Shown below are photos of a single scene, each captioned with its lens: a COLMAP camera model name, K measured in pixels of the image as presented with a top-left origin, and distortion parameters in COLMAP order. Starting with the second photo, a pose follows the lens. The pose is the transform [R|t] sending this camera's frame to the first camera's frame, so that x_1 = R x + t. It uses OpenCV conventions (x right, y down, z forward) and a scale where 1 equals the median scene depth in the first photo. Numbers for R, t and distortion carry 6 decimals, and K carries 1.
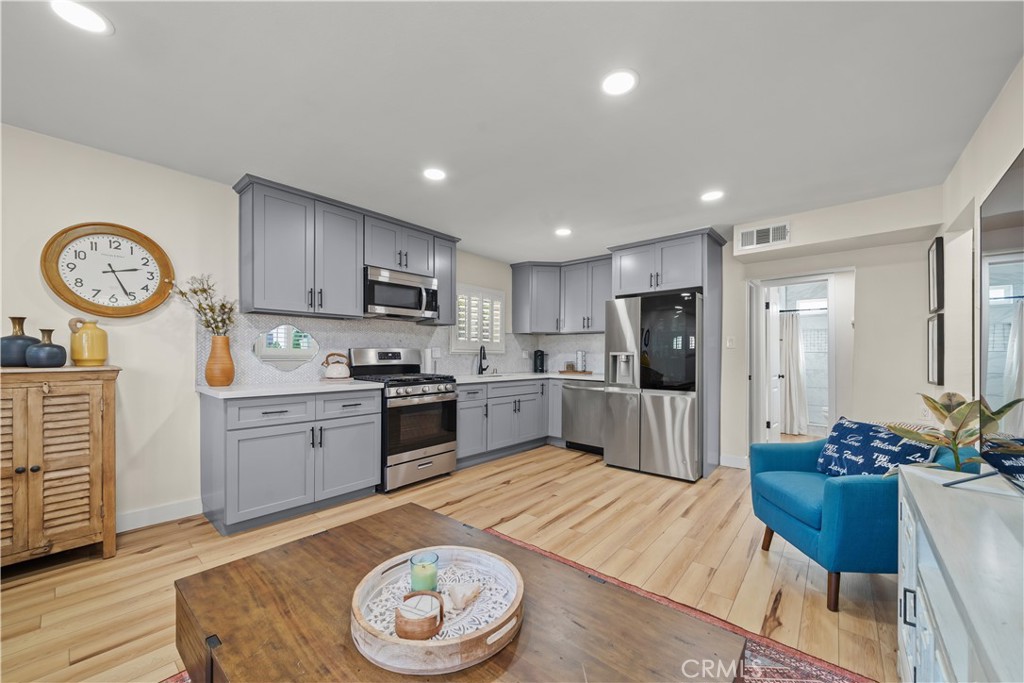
lens RADIAL K [[380.0, 0, 514.6], [0, 380.0, 358.0], [0, 0, 1]] dist [0.002051, 0.000108]
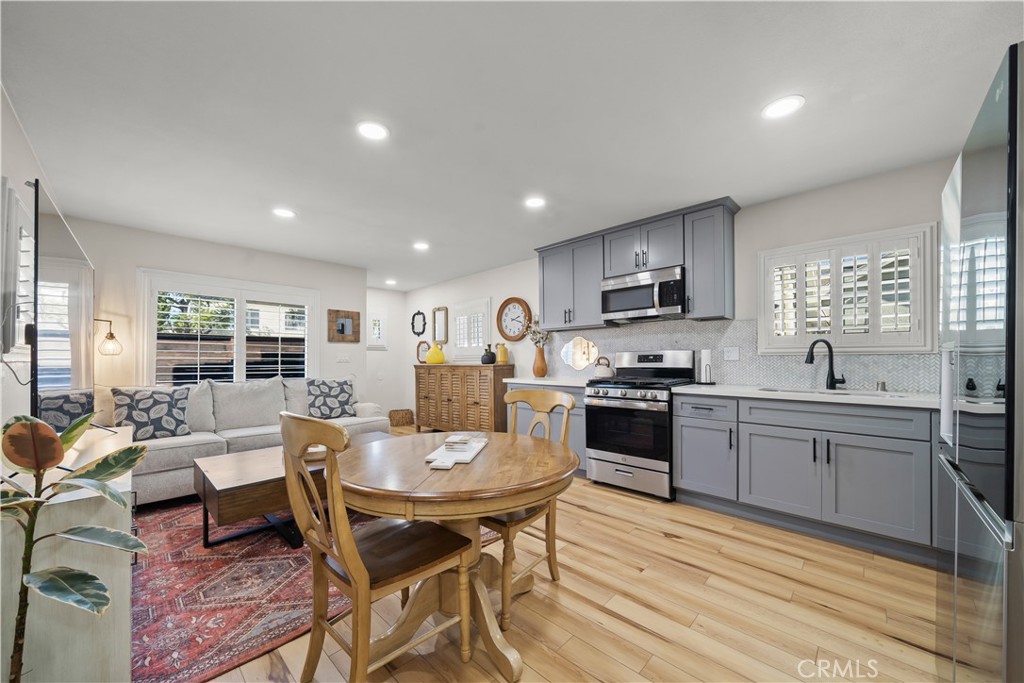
lens RADIAL K [[380.0, 0, 514.6], [0, 380.0, 358.0], [0, 0, 1]] dist [0.002051, 0.000108]
pose [[-0.044615, 0.002062, -0.999002, 0.722258], [0.005237, 0.999985, 0.001830, -0.011586], [0.998991, -0.005150, -0.044625, 0.749933]]
